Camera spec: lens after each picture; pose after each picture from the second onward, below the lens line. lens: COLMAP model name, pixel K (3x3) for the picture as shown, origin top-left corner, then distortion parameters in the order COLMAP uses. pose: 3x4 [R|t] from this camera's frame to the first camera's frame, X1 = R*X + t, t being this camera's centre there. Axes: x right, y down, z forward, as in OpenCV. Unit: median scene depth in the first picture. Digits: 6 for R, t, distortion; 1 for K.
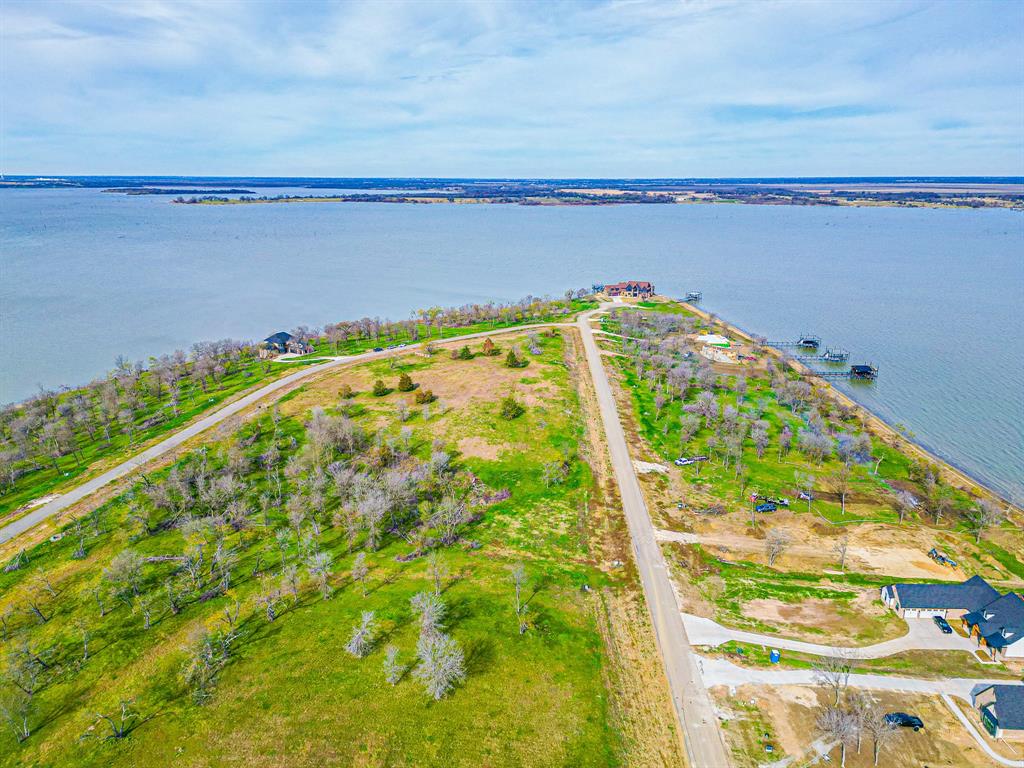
lens RADIAL K [[731.3, 0, 508.6], [0, 731.3, 381.9], [0, 0, 1]] dist [0.101175, -0.108219]
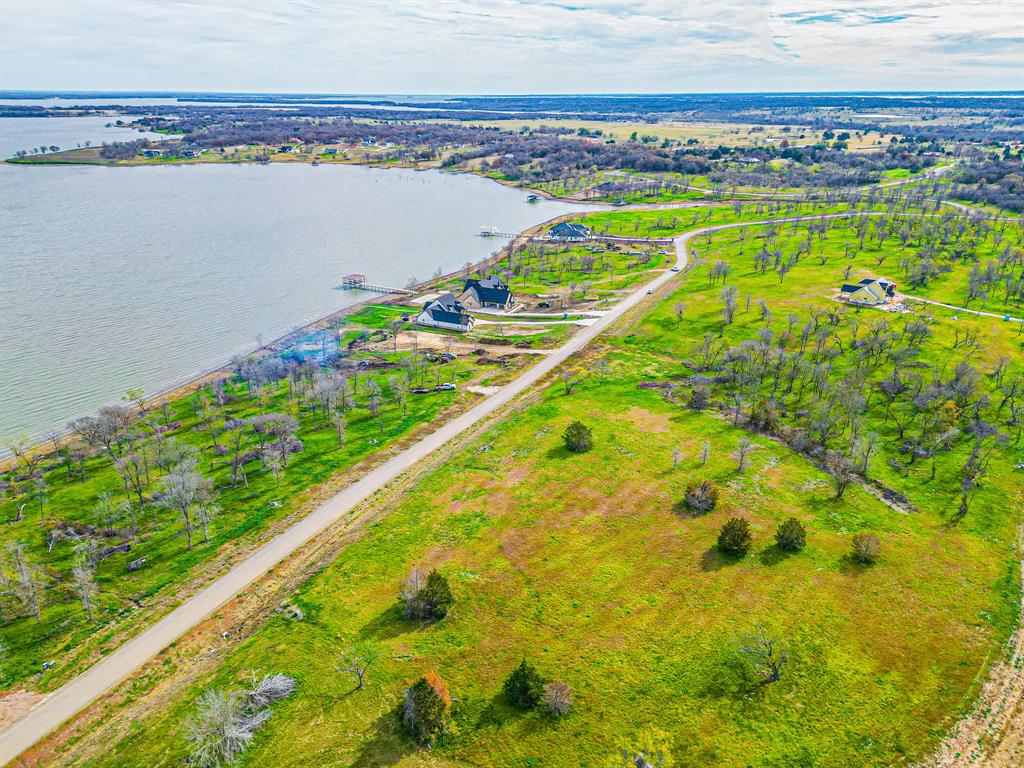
lens RADIAL K [[713.9, 0, 512.0], [0, 713.9, 384.0], [0, 0, 1]] dist [0.088537, -0.090456]
pose [[-0.907932, -0.155193, 0.389326, -0.174729], [0.115244, 0.800669, 0.587919, -0.362169], [-0.402962, 0.578658, -0.709068, 1.322808]]
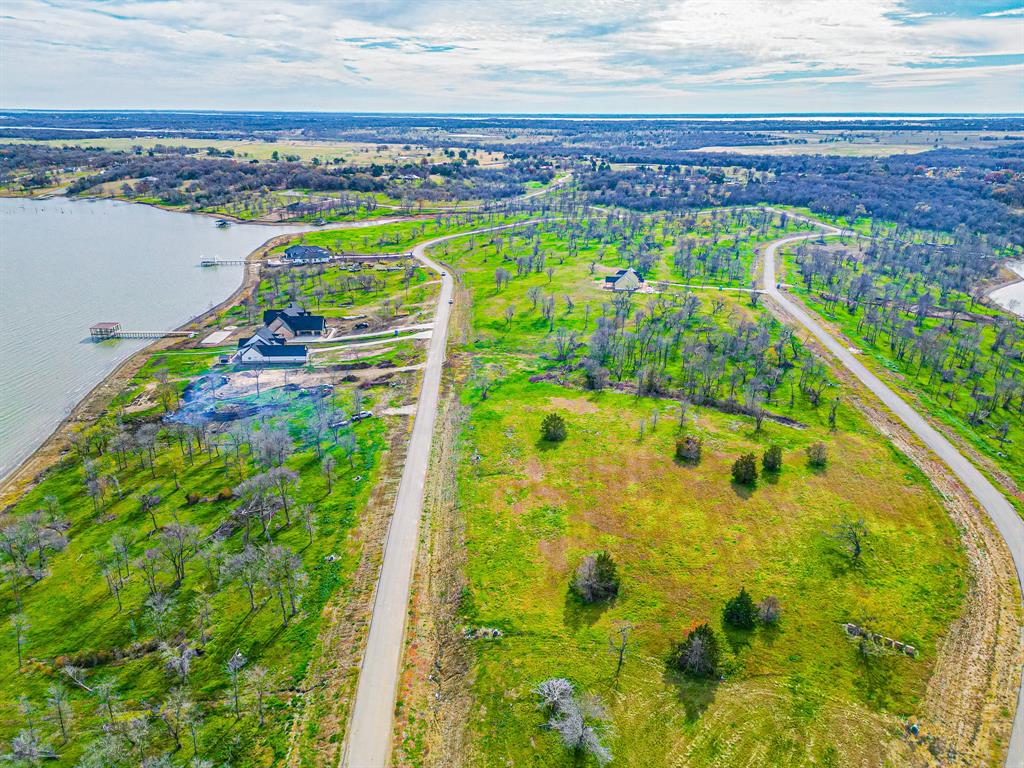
lens RADIAL K [[708.2, 0, 509.8], [0, 708.2, 384.8], [0, 0, 1]] dist [0.081764, -0.077696]
pose [[-0.996248, 0.027867, -0.081938, 0.096034], [-0.026493, 0.803105, 0.595248, -0.392802], [0.082392, 0.595186, -0.799353, 1.402622]]
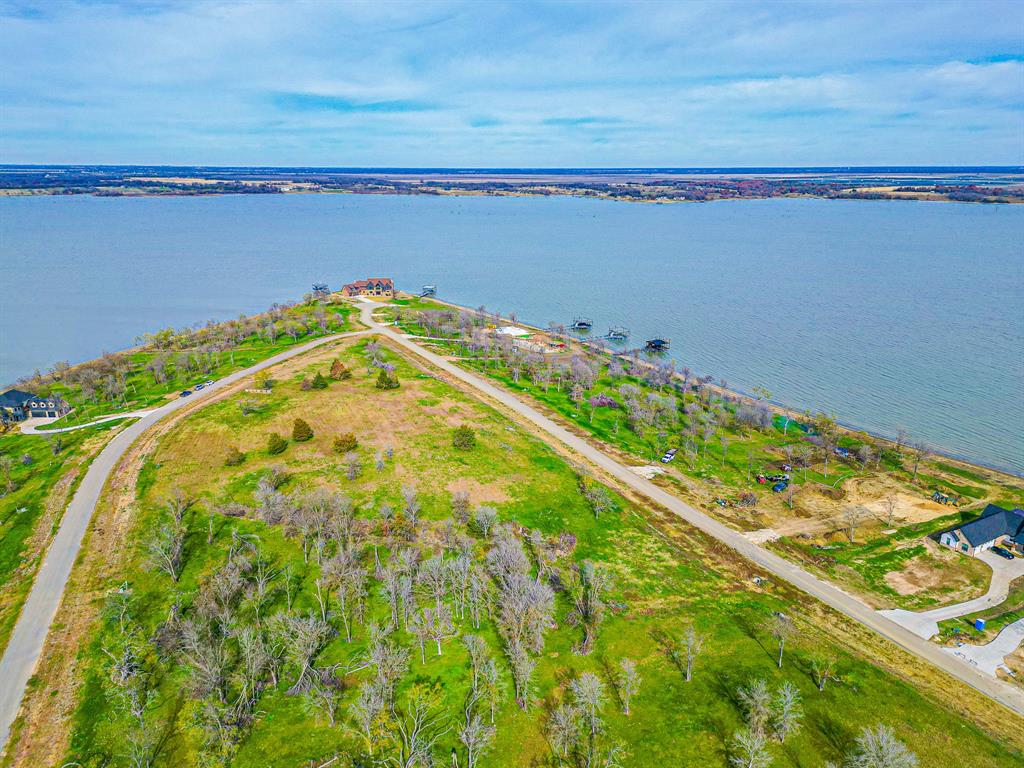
lens RADIAL K [[736.5, 0, 510.2], [0, 736.5, 379.8], [0, 0, 1]] dist [0.093092, -0.099169]
pose [[0.851591, -0.145491, 0.503613, -0.340409], [0.140720, 0.988898, 0.047734, -0.057694], [-0.504967, 0.030219, 0.862610, 0.201353]]
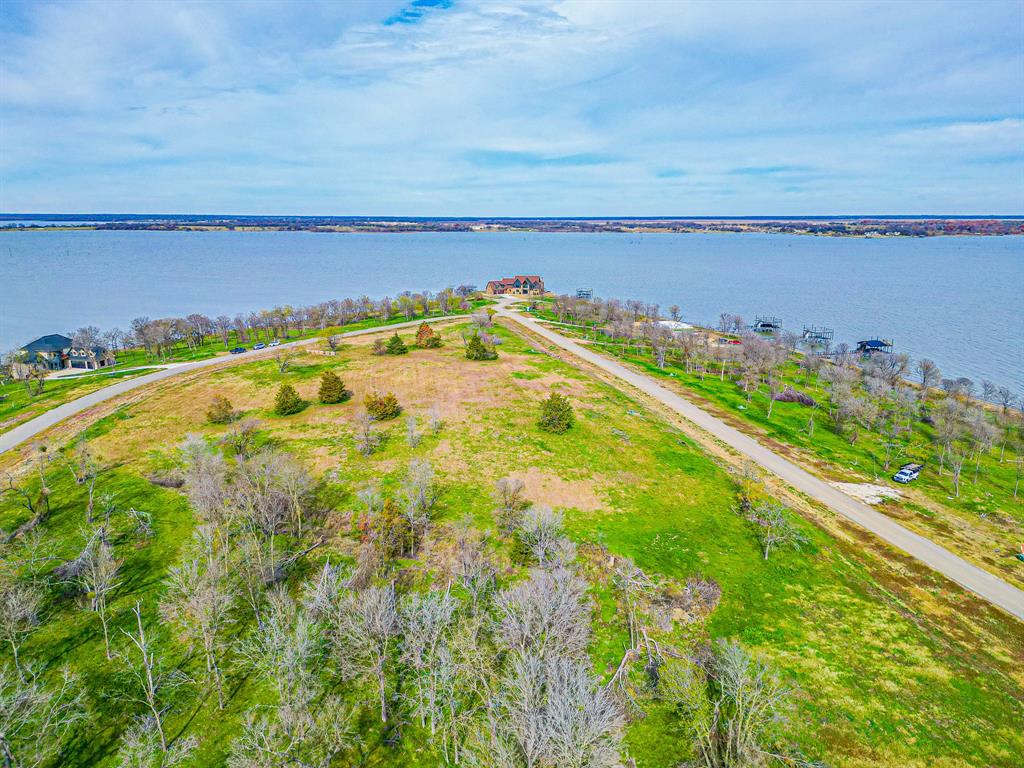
lens RADIAL K [[719.4, 0, 509.9], [0, 719.4, 385.4], [0, 0, 1]] dist [0.084445, -0.084866]
pose [[0.955668, -0.065365, 0.287100, -0.168013], [0.078235, 0.996370, -0.033573, 0.027748], [-0.283863, 0.054546, 0.957312, 0.437533]]
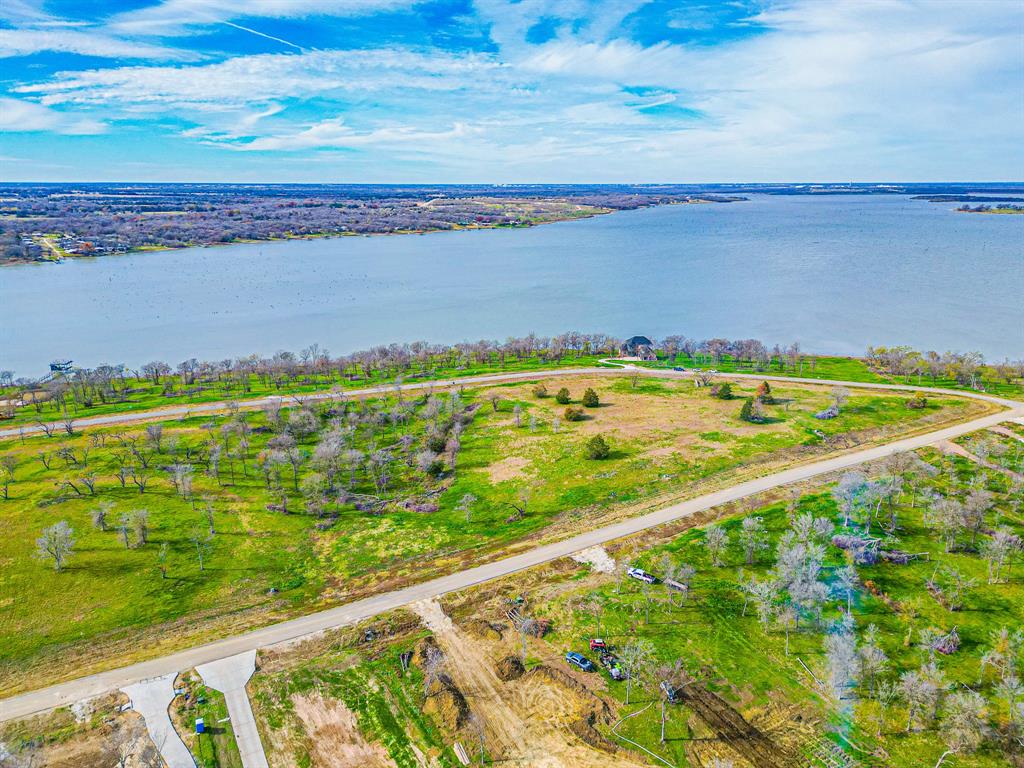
lens RADIAL K [[736.5, 0, 510.2], [0, 736.5, 379.8], [0, 0, 1]] dist [0.093092, -0.099169]
pose [[0.527678, 0.220050, -0.820447, 0.587374], [-0.230007, 0.966795, 0.111371, -0.104728], [0.817712, 0.129941, 0.560770, 0.367820]]
